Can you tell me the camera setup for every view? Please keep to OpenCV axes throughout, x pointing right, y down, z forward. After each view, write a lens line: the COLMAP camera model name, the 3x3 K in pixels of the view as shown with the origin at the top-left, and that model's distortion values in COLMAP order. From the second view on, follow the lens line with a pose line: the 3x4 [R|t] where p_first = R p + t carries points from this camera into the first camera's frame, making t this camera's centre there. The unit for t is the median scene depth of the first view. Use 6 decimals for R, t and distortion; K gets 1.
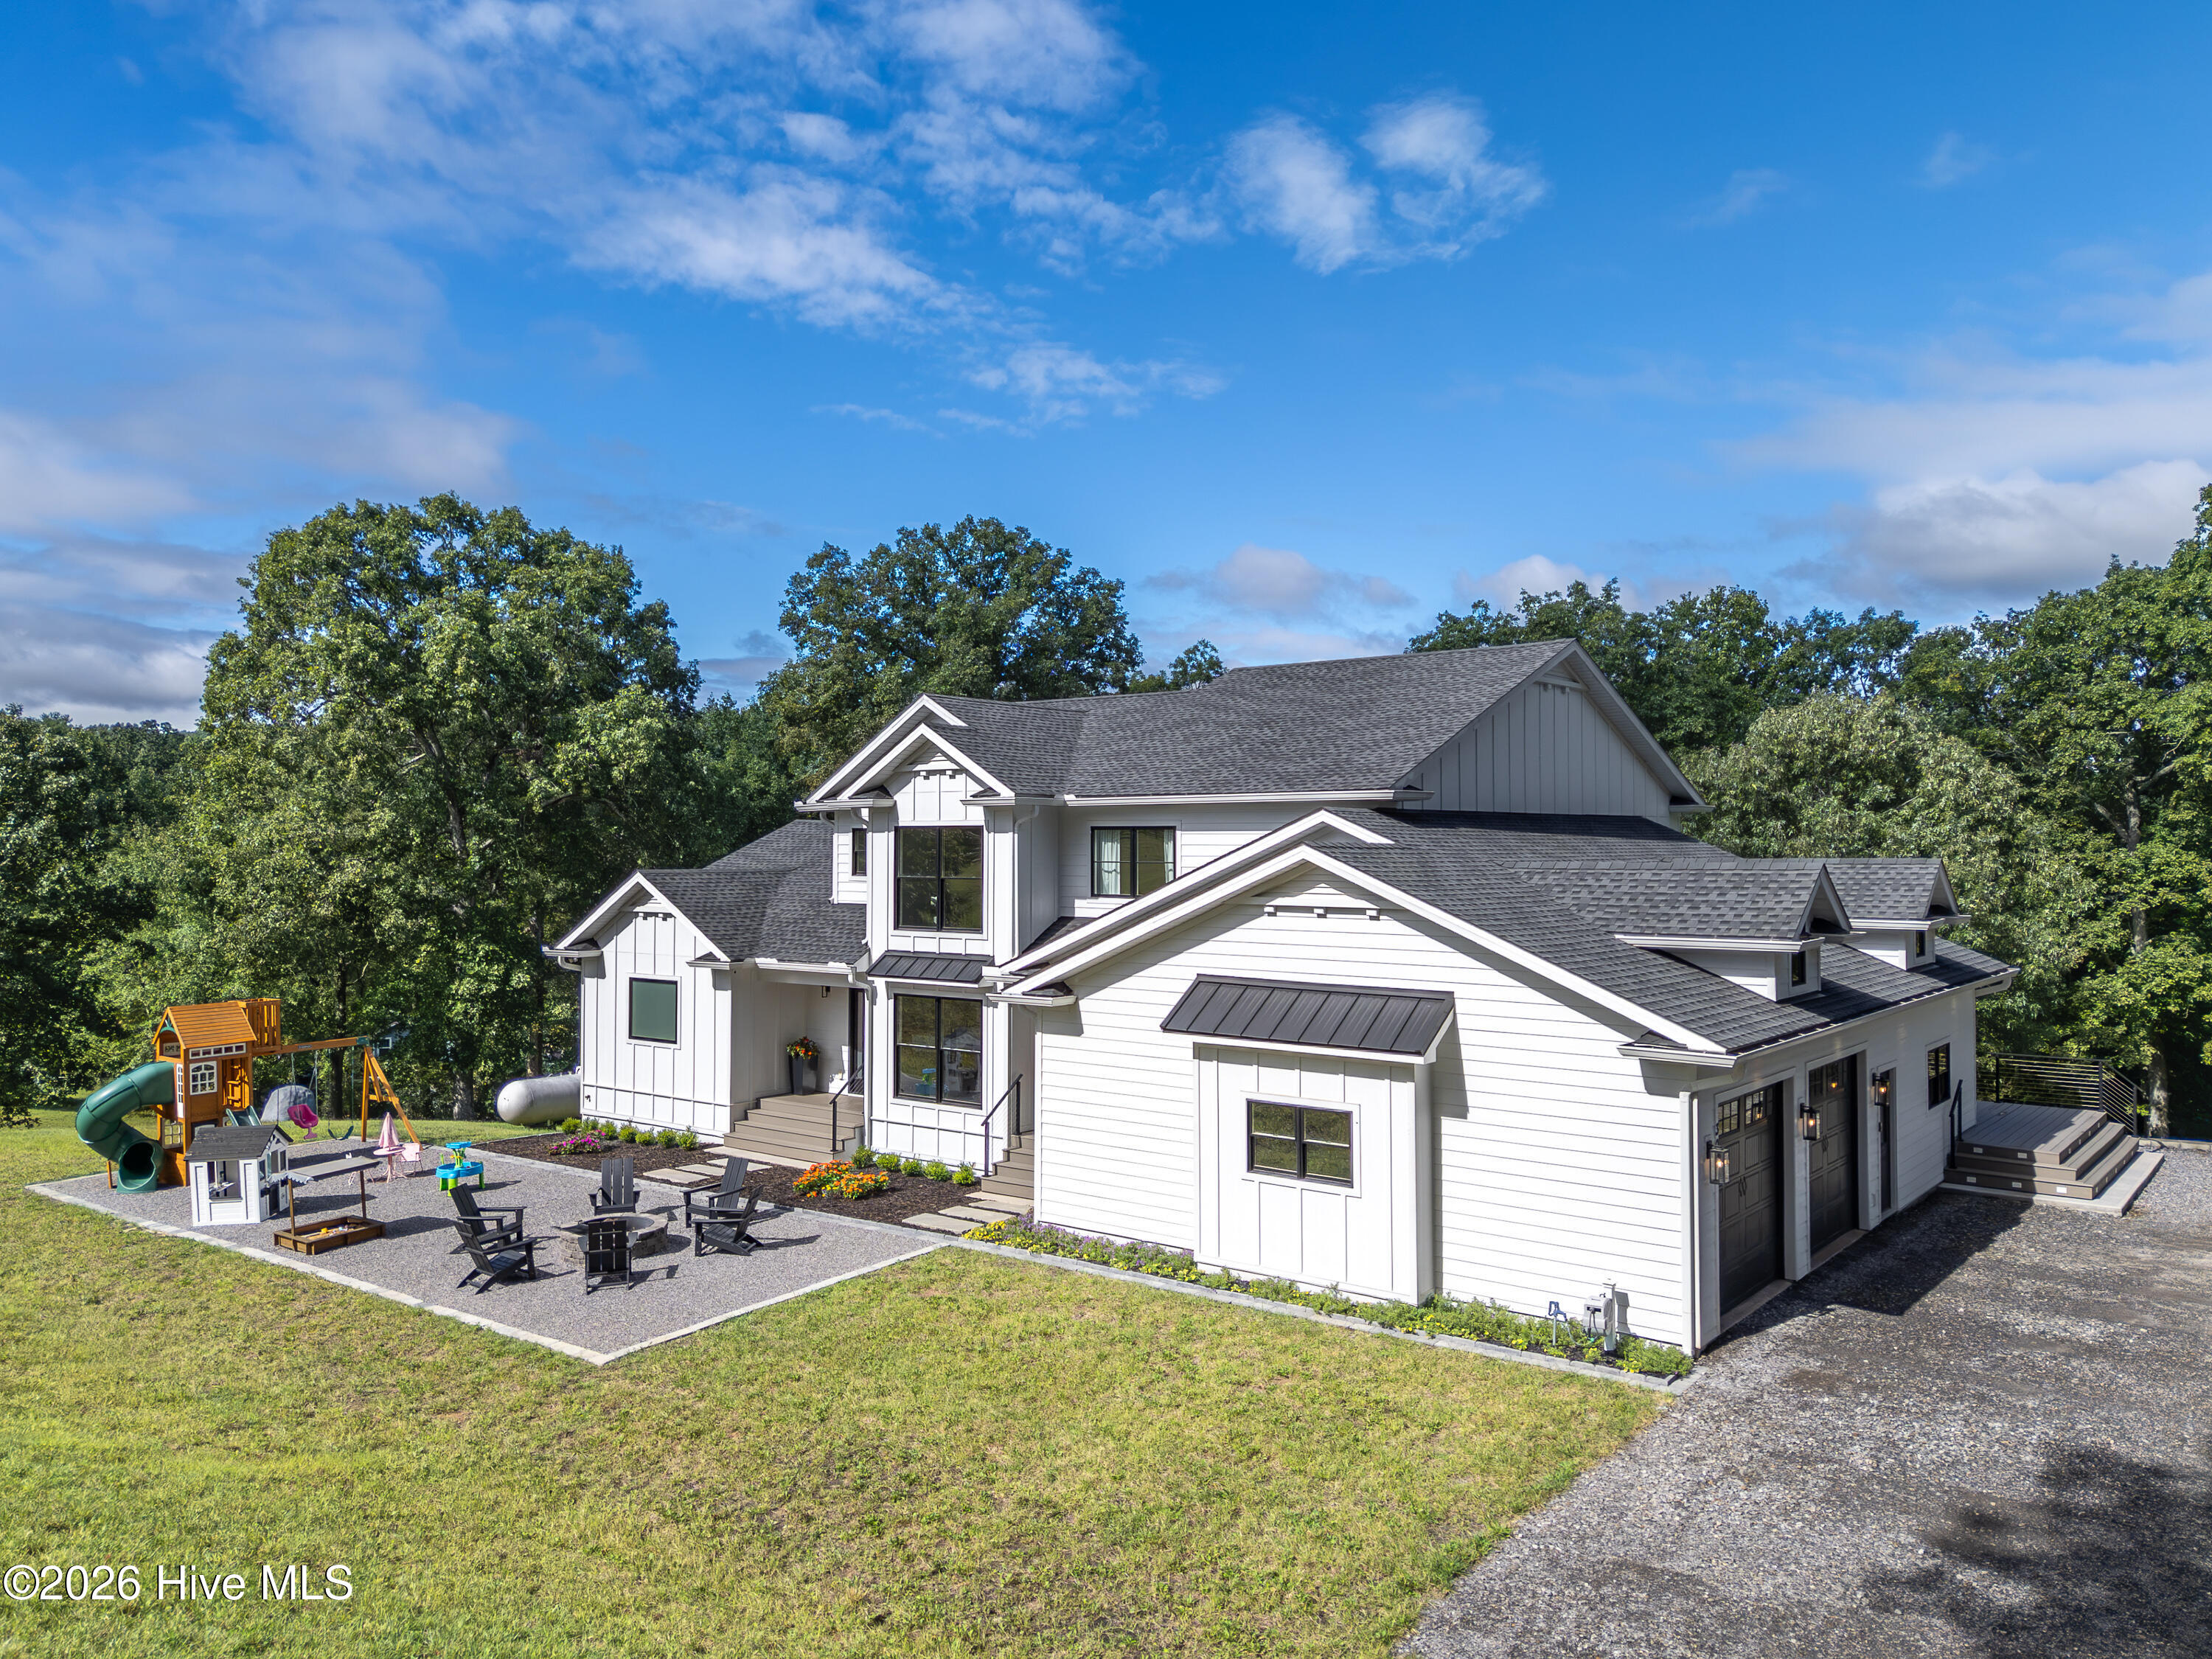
lens RADIAL K [[1619.7, 0, 1106.0], [0, 1619.7, 829.5], [0, 0, 1]] dist [0.084047, -0.102159]
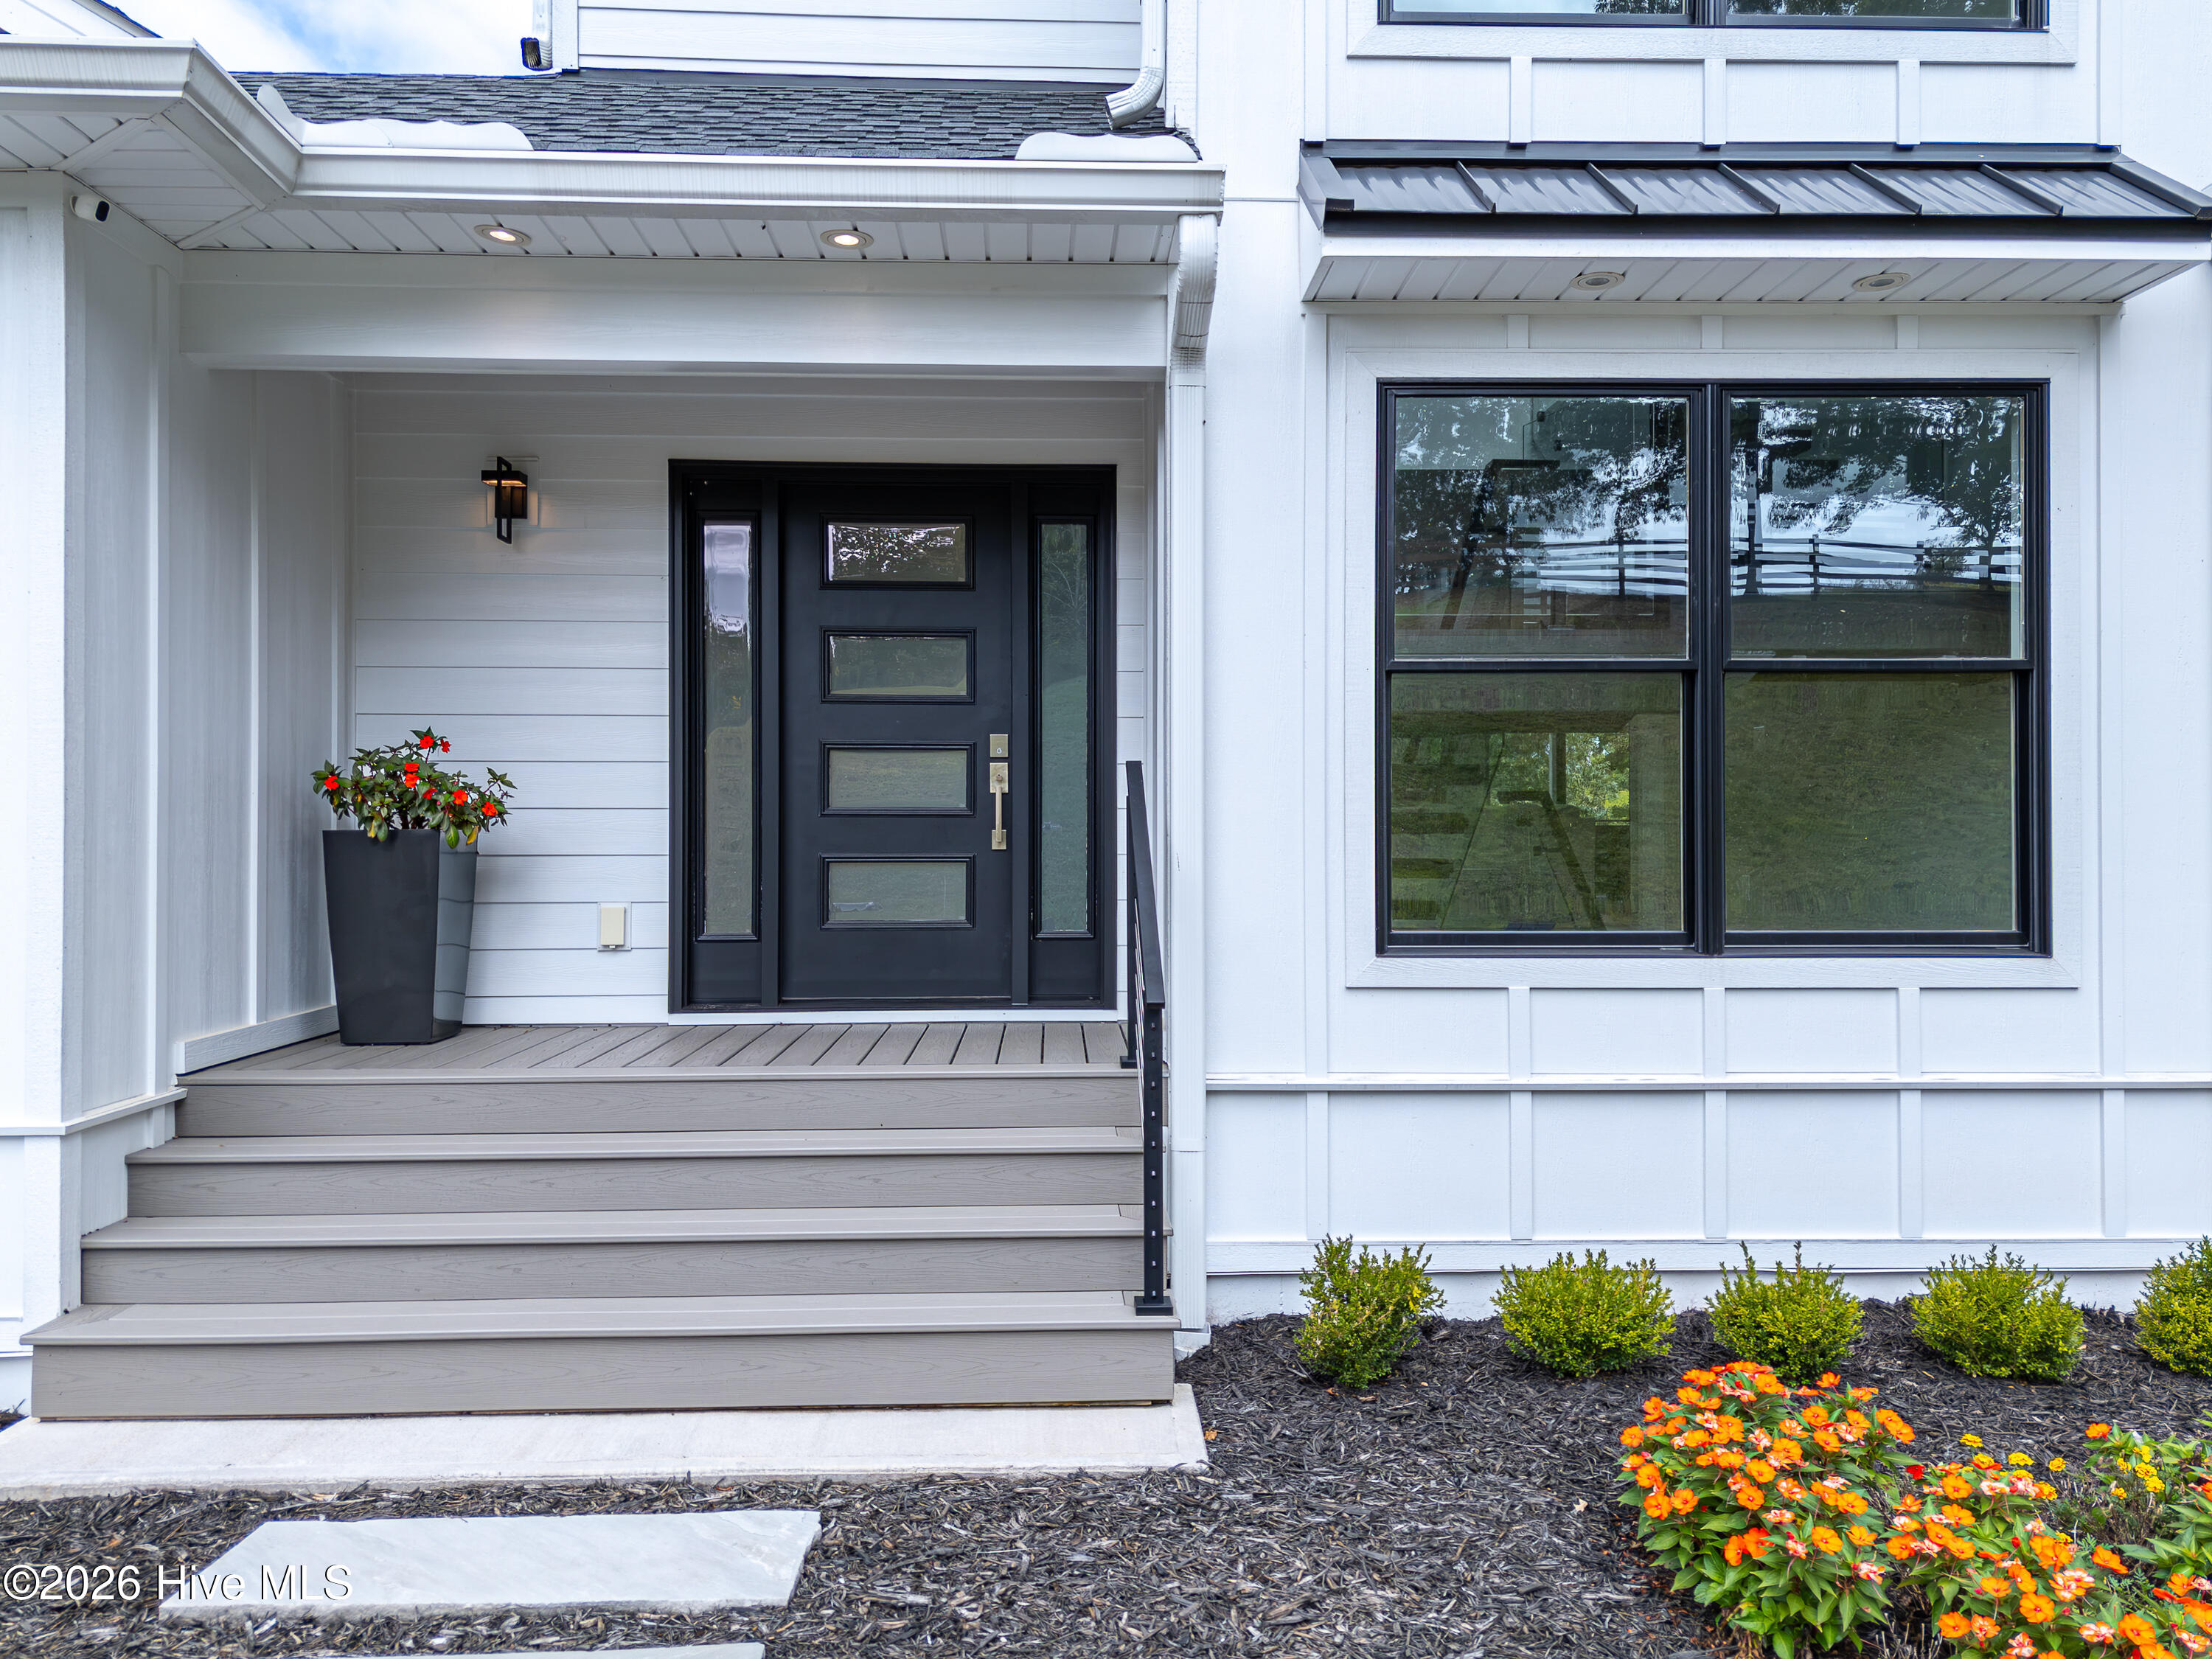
lens RADIAL K [[1694.0, 0, 1094.9], [0, 1694.0, 817.3], [0, 0, 1]] dist [0.086563, -0.101123]
pose [[0.760568, 0.007976, 0.649210, -0.289526], [-0.007561, 0.999966, -0.003428, 0.157292], [-0.649215, -0.002302, 0.760602, 0.918210]]
